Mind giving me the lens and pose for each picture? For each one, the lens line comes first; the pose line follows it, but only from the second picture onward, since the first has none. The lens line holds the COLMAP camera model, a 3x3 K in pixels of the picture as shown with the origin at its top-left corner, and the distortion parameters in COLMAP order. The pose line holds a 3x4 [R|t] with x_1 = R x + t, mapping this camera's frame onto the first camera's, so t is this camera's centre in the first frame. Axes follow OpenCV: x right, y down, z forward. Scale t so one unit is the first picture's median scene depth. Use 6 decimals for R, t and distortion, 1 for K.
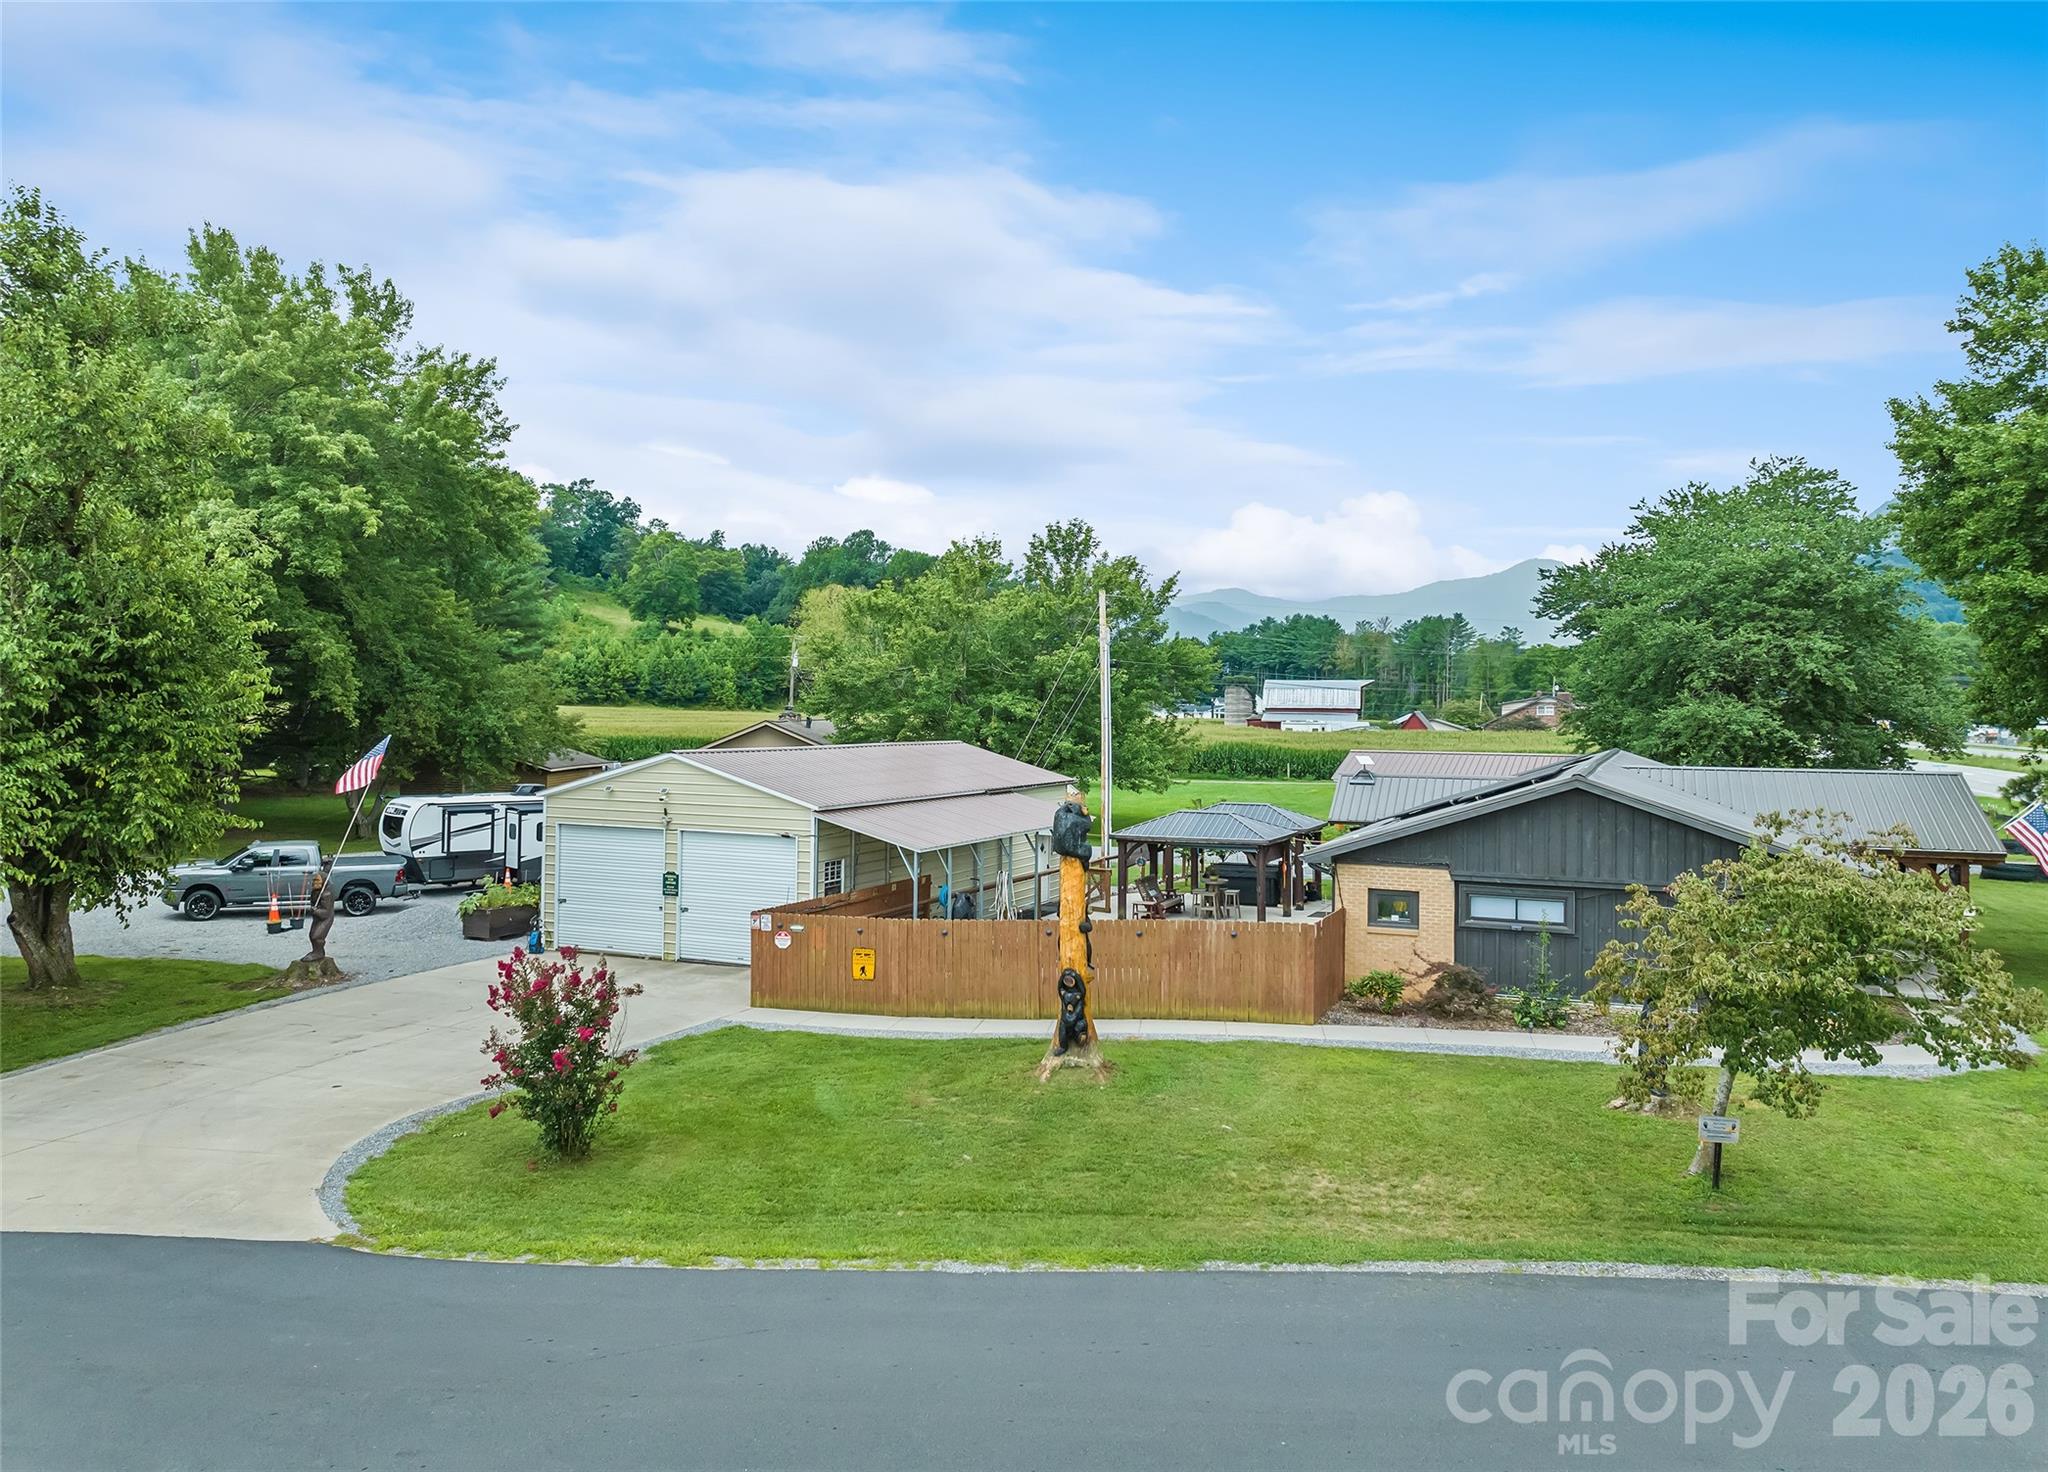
lens RADIAL K [[1453.8, 0, 1026.9], [0, 1453.8, 653.2], [0, 0, 1]] dist [-0.045578, 0.010541]
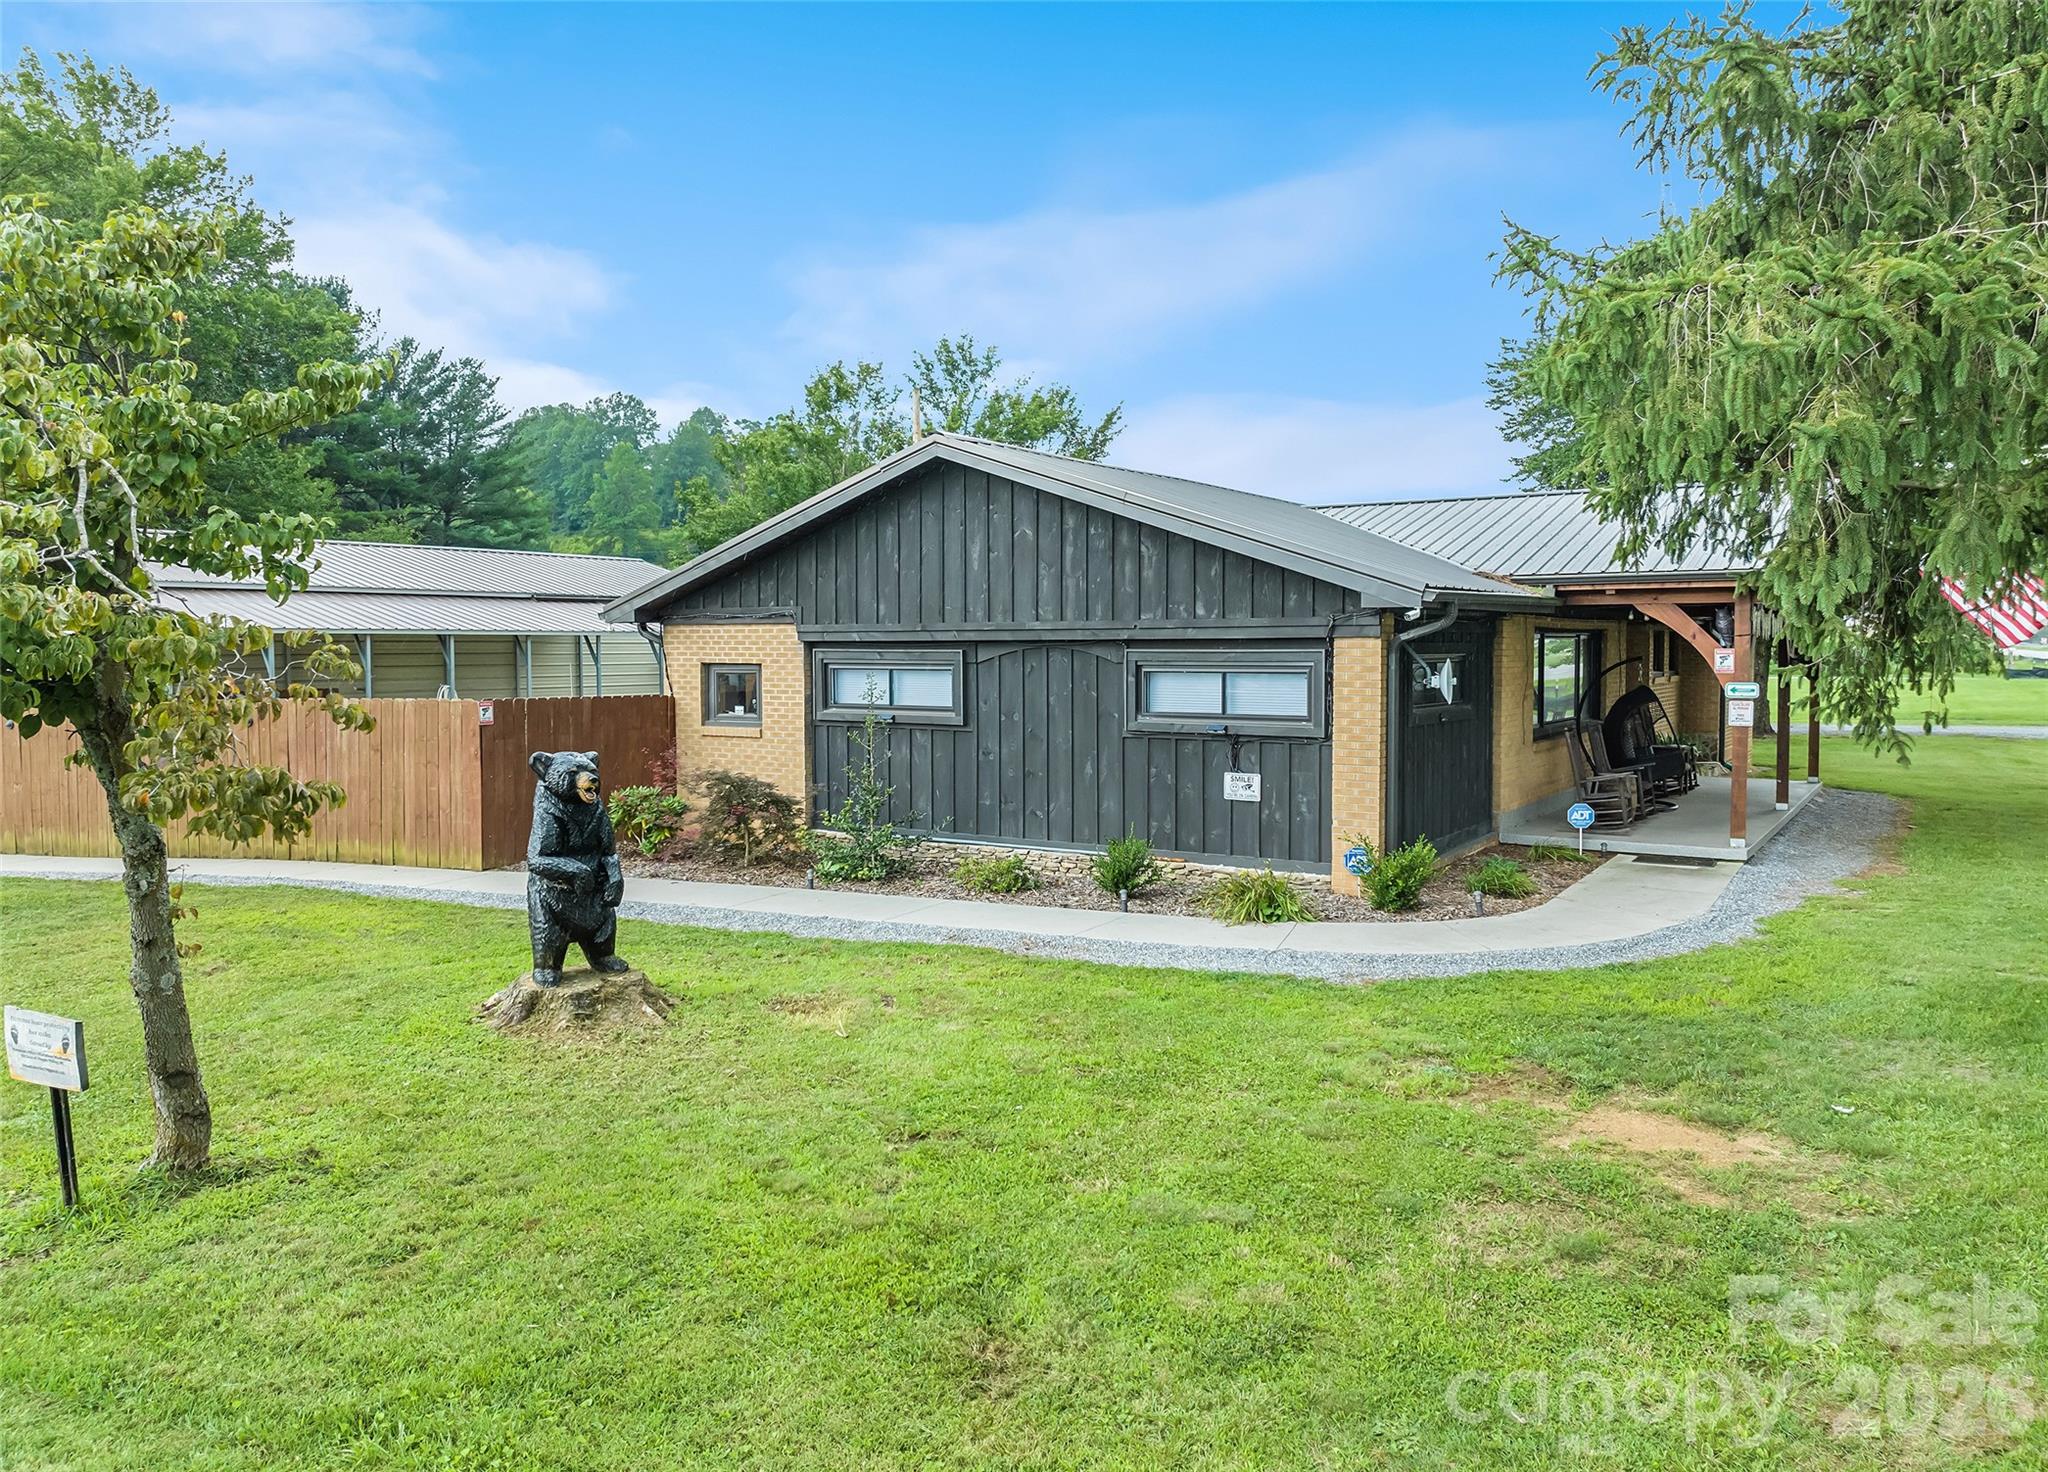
lens RADIAL K [[1453.8, 0, 1027.4], [0, 1453.8, 696.1], [0, 0, 1]] dist [-0.045578, 0.010541]
pose [[0.986973, -0.007349, -0.160720, 0.323830], [0.018905, 0.997334, 0.070487, 0.093868], [0.159774, -0.072607, 0.984480, 0.291816]]
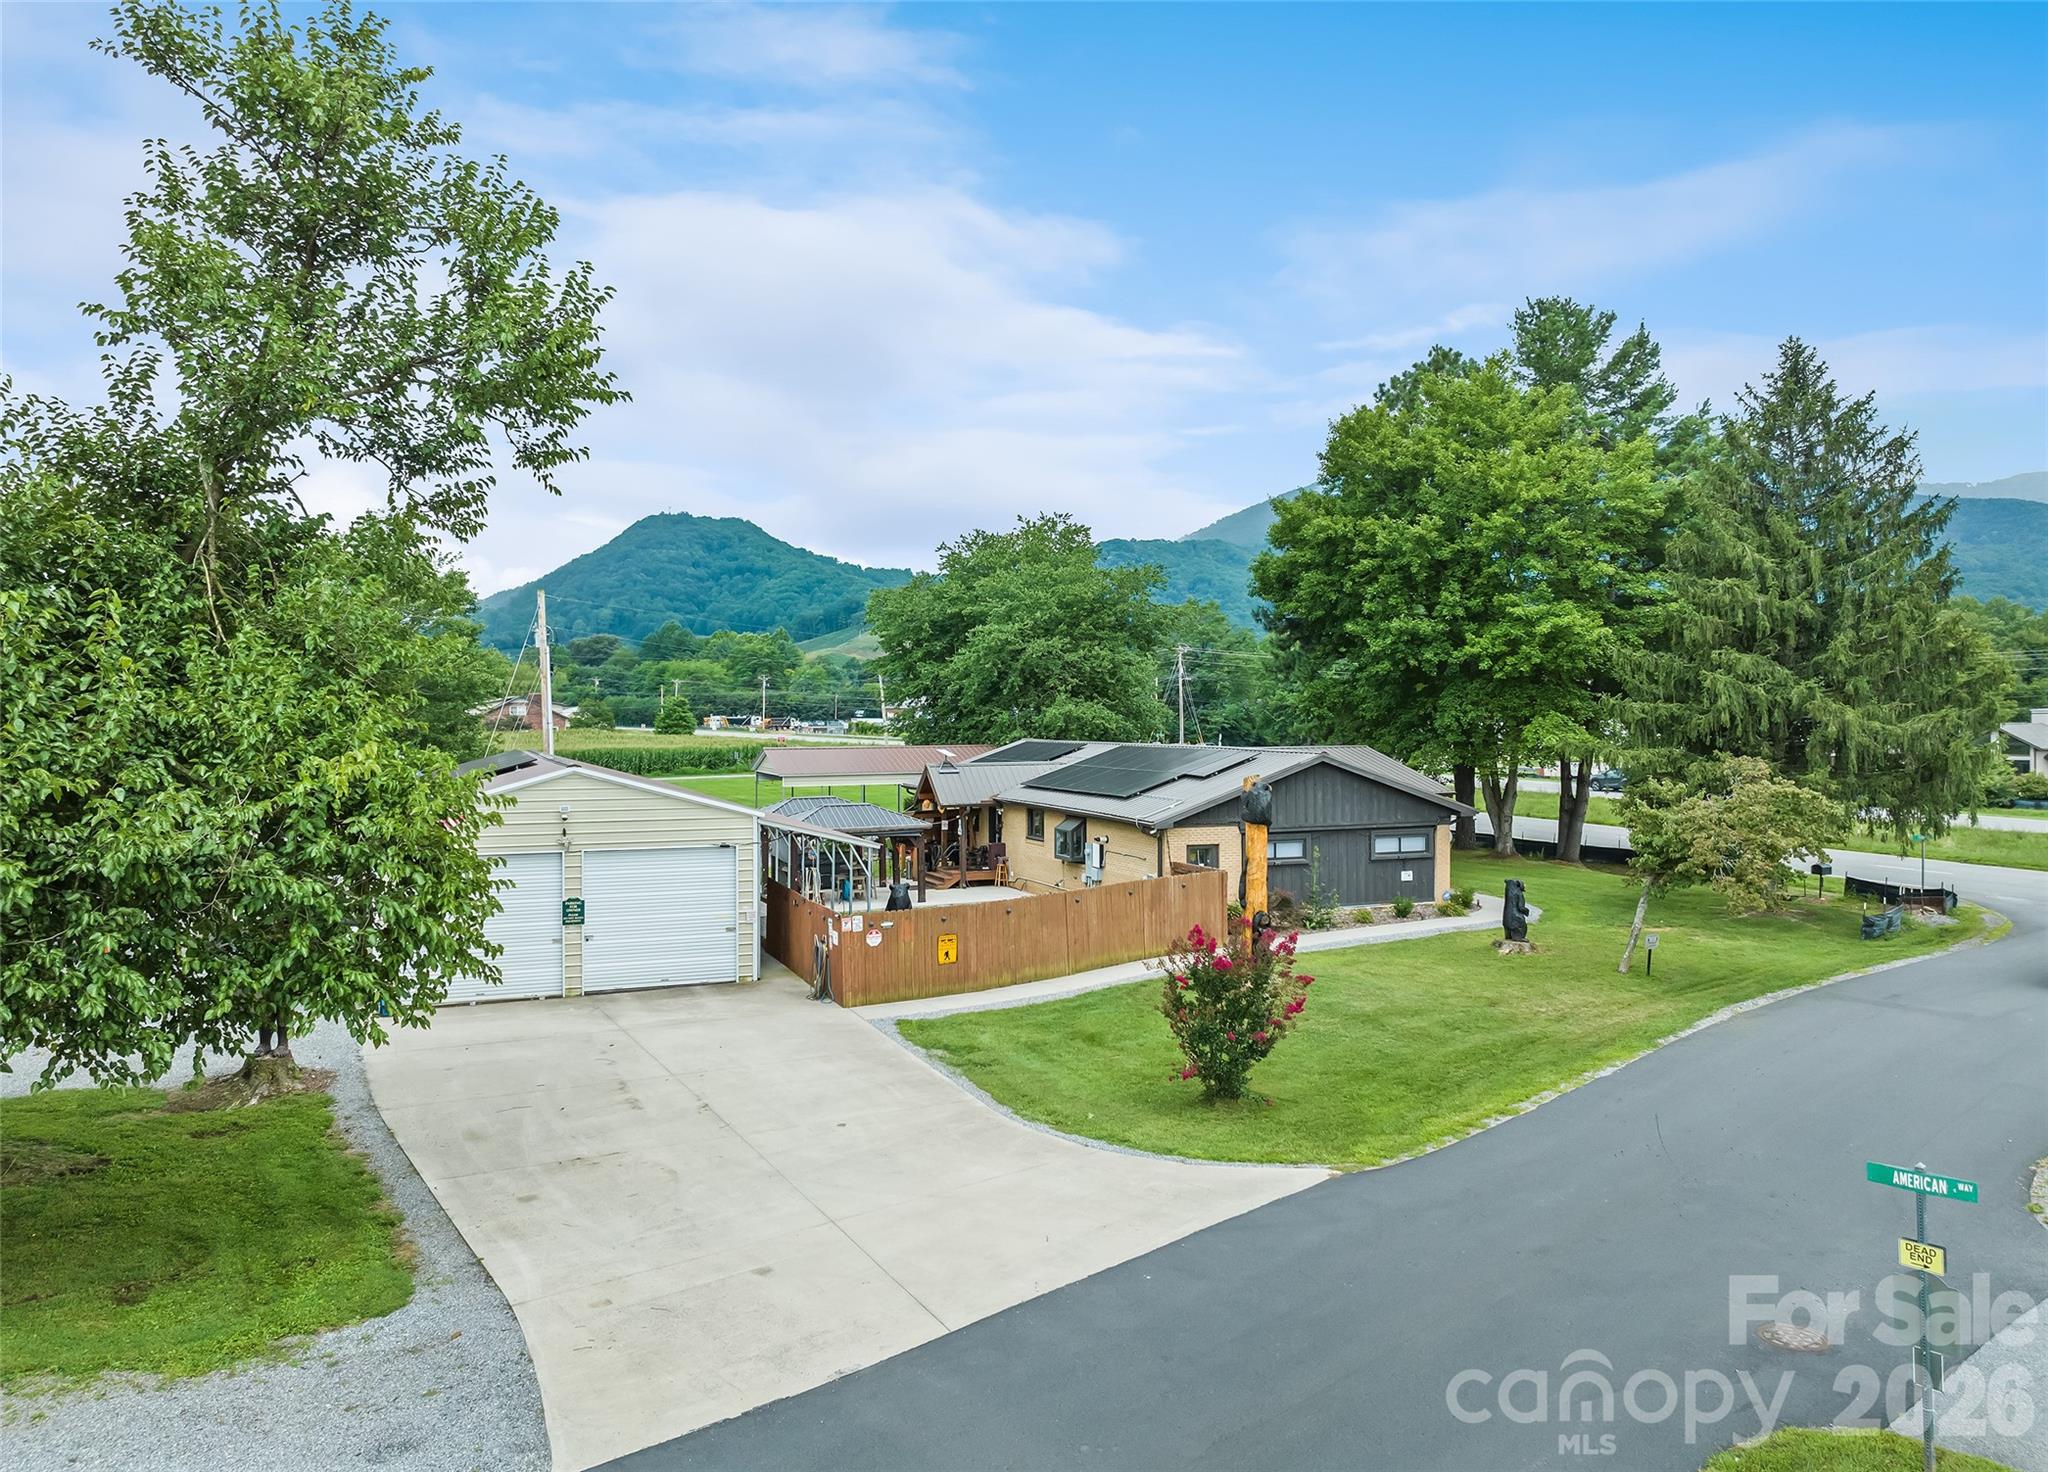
lens RADIAL K [[1453.8, 0, 1002.0], [0, 1453.8, 717.4], [0, 0, 1]] dist [-0.045578, 0.010541]
pose [[0.686227, -0.013816, 0.727256, -0.571175], [-0.014270, 0.999371, 0.032451, 0.004799], [-0.727248, -0.032646, 0.685598, 0.157046]]
